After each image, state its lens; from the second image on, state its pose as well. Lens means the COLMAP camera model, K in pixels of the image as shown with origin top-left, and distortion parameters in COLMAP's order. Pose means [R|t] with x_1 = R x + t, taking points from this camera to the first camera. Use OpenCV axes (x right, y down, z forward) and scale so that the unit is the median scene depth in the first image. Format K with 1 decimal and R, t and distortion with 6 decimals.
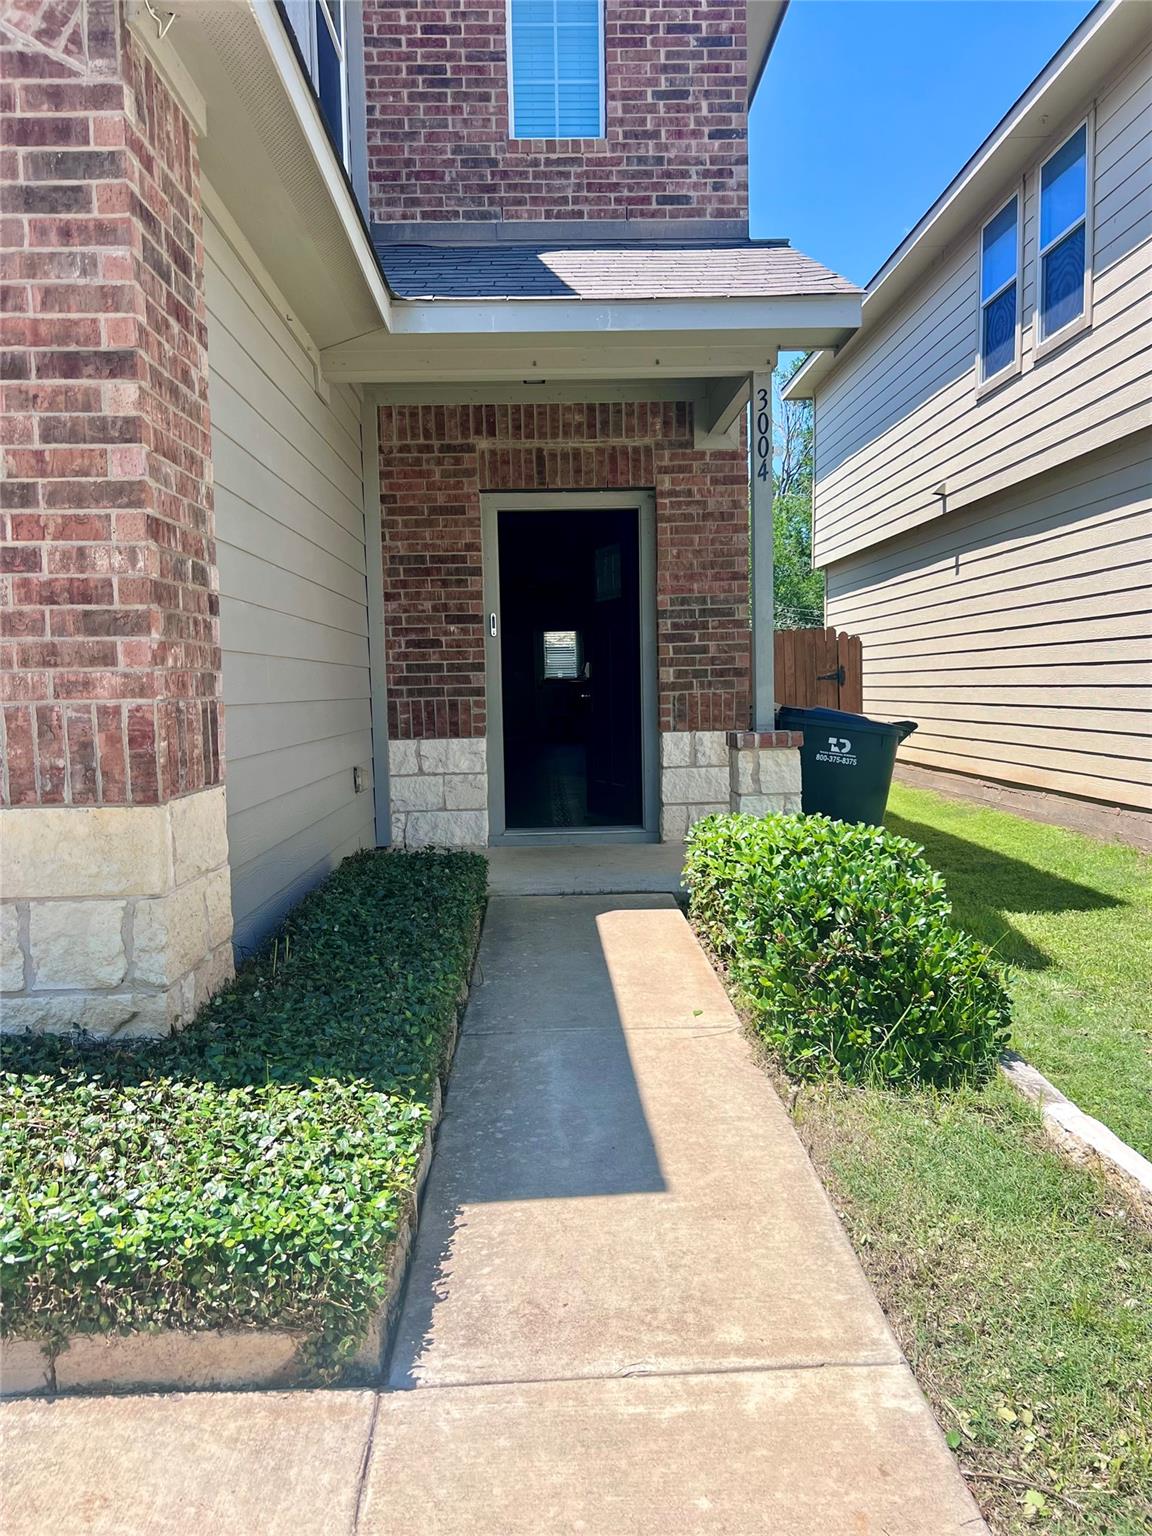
lens RADIAL K [[1171.1, 0, 569.0], [0, 1171.1, 776.7], [0, 0, 1]] dist [0.046780, -0.051837]
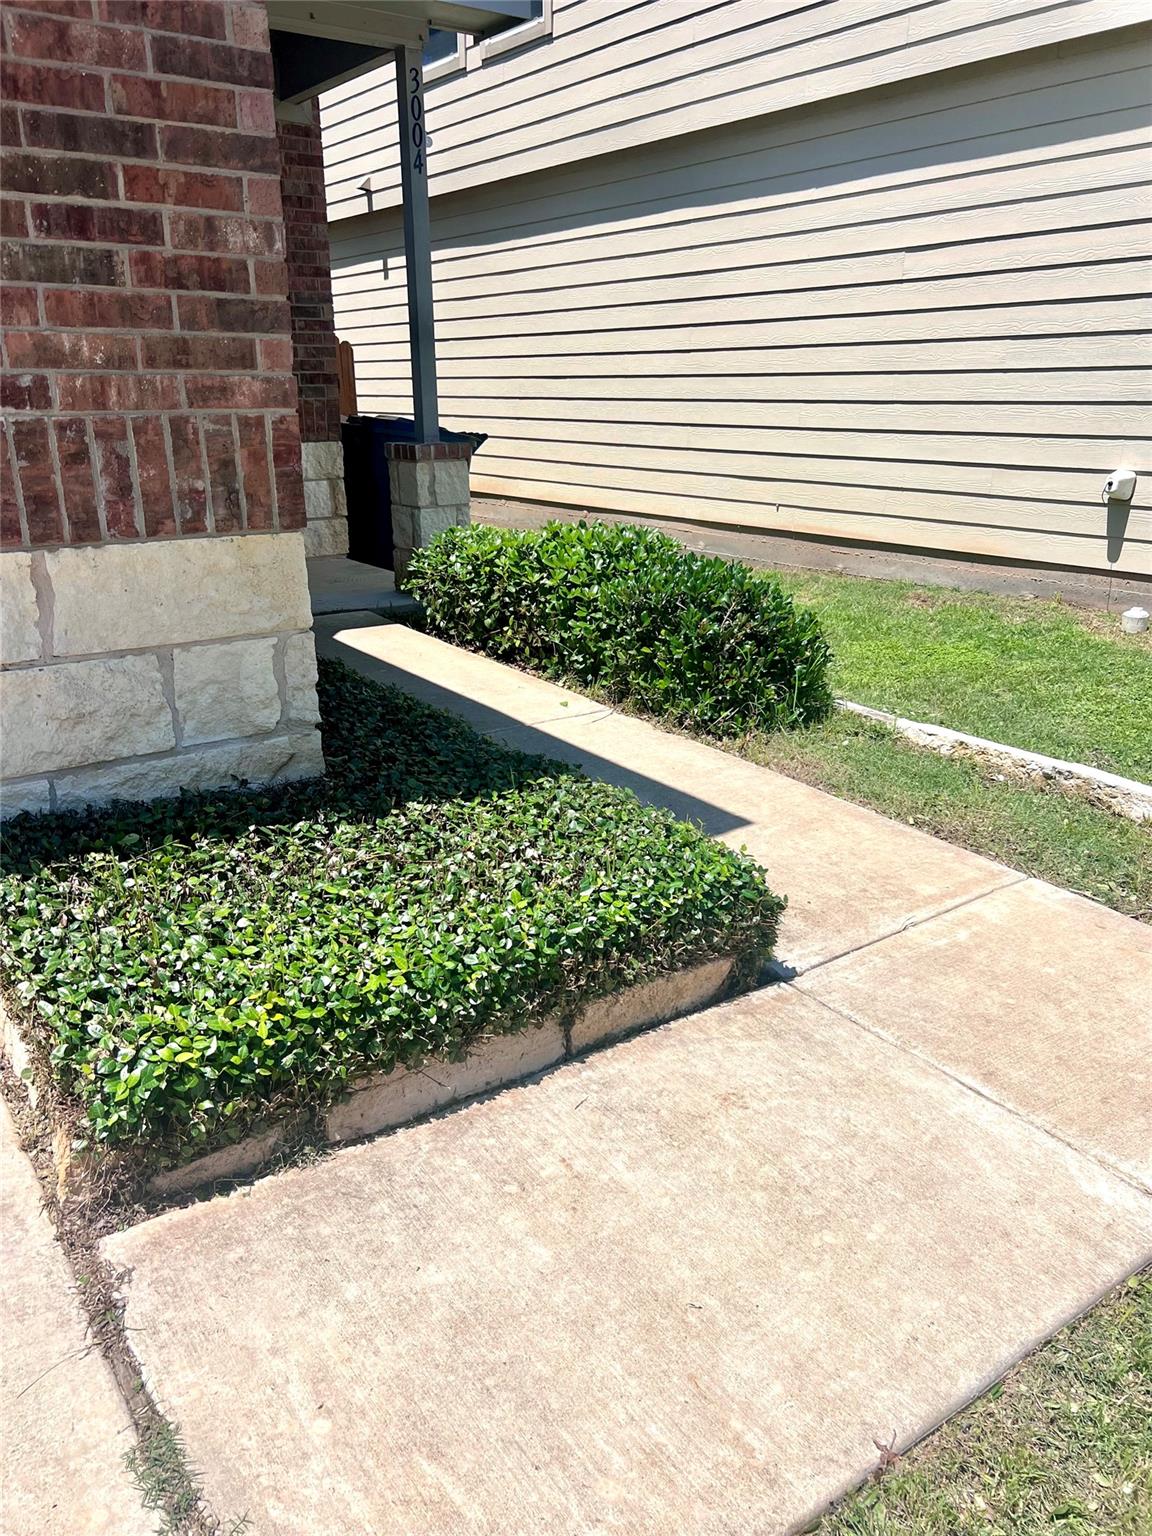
lens RADIAL K [[1171.1, 0, 569.0], [0, 1171.1, 776.7], [0, 0, 1]] dist [0.046780, -0.051837]
pose [[0.824187, -0.162161, 0.542605, -0.706470], [0.029616, 0.969158, 0.244653, -0.007794], [-0.565543, -0.185570, 0.803570, 0.108423]]
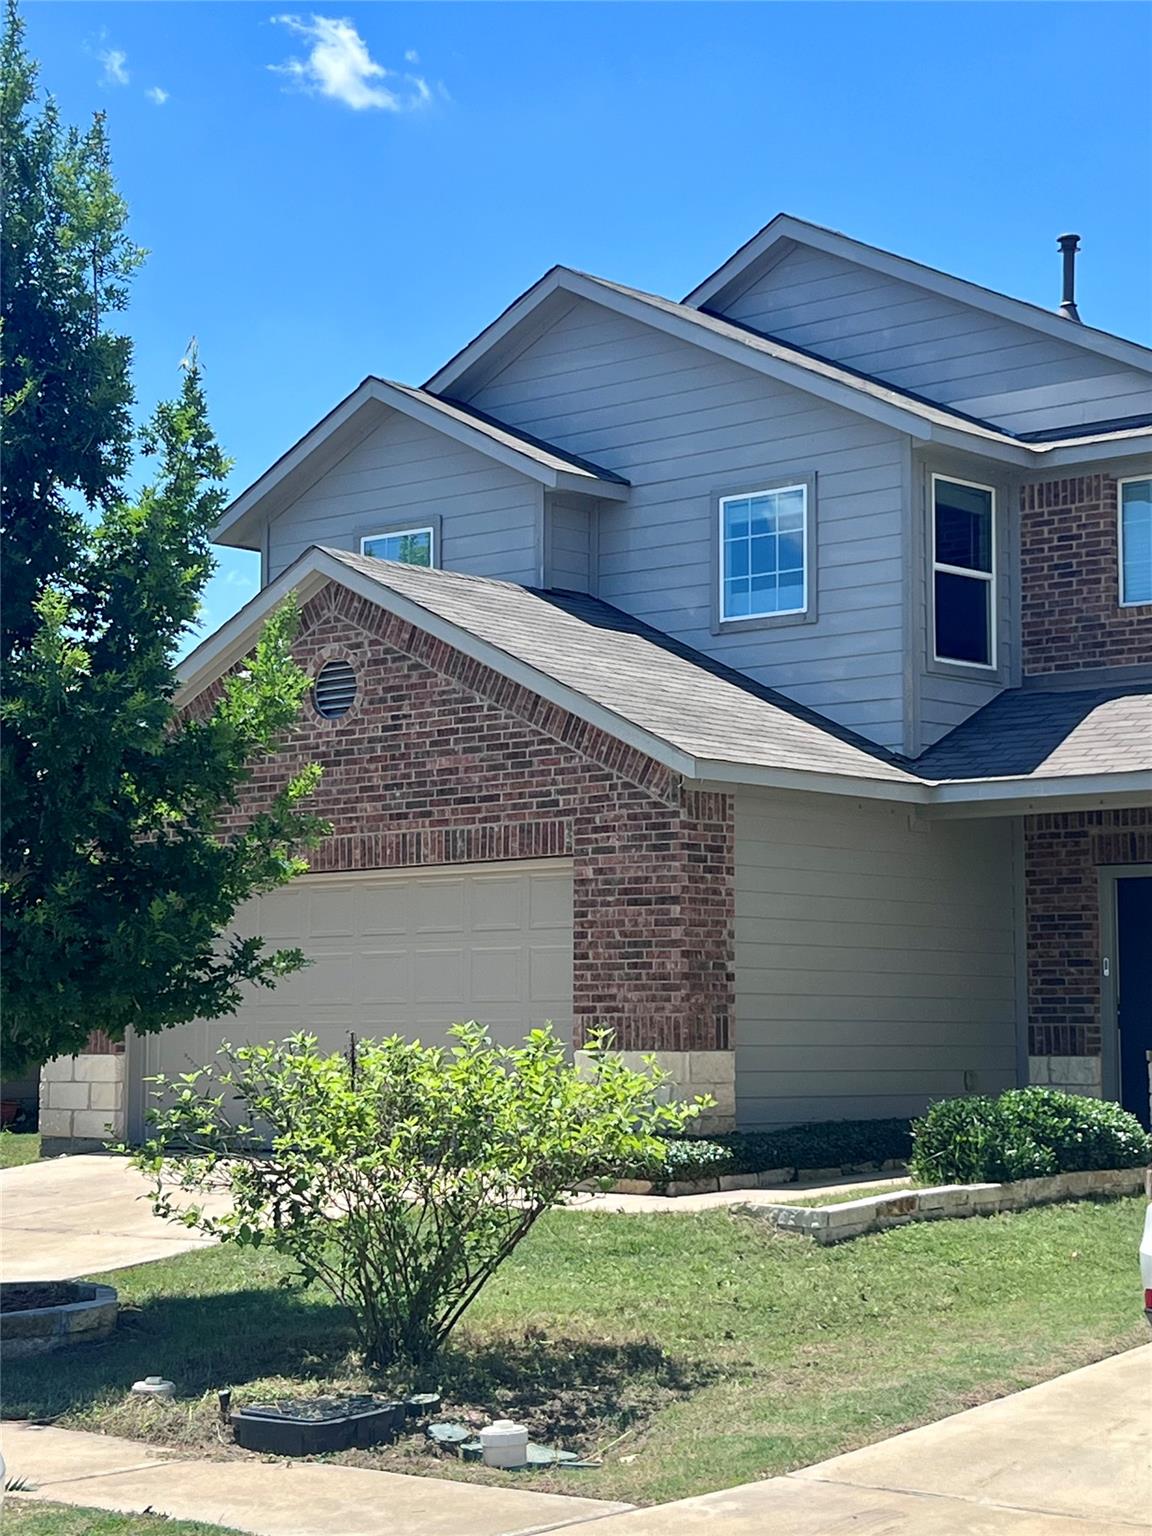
lens RADIAL K [[2726.9, 0, 576.0], [0, 2726.9, 768.0], [0, 0, 1]] dist [0.017694, 0.071956]
pose [[0.733911, -0.042026, -0.677944, 3.934838], [-0.071625, 0.987731, -0.138768, 0.278568], [0.675459, 0.150402, 0.721897, -4.000289]]
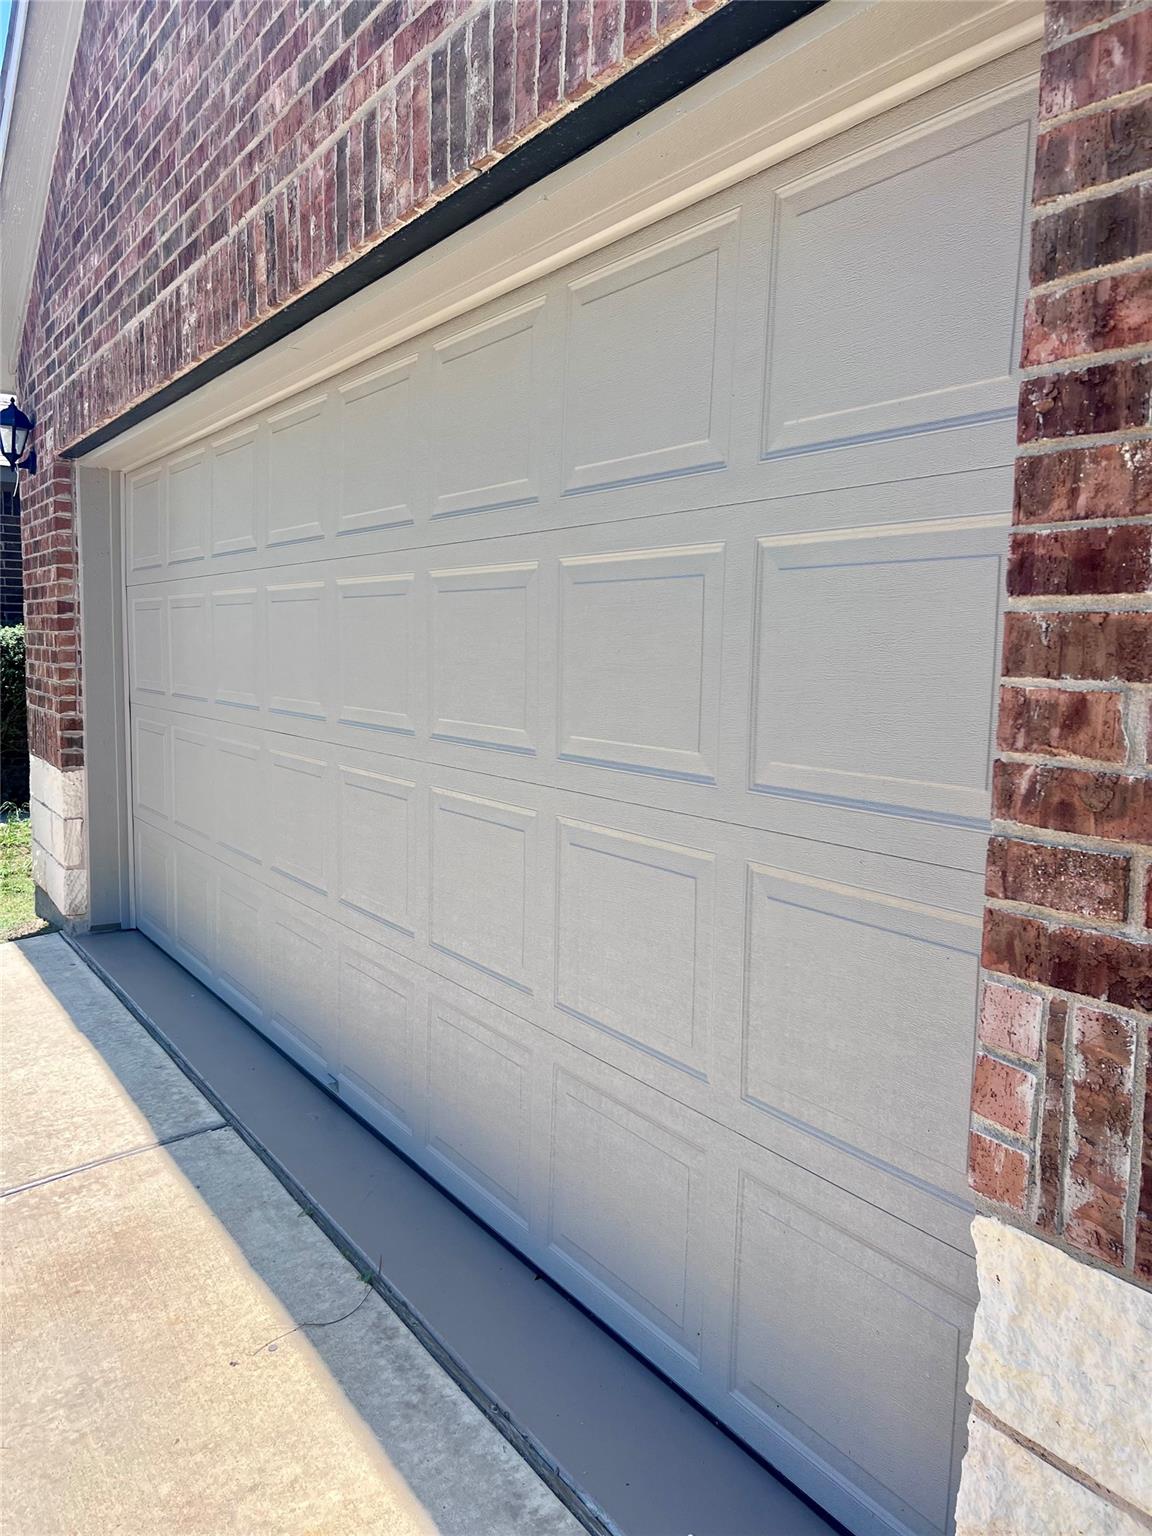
lens RADIAL K [[1171.1, 0, 569.0], [0, 1171.1, 776.7], [0, 0, 1]] dist [0.046780, -0.051837]
pose [[0.523329, 0.127269, -0.842573, -0.412062], [-0.098539, 0.991189, 0.088514, -0.146524], [0.846414, 0.036704, 0.531258, 0.619294]]
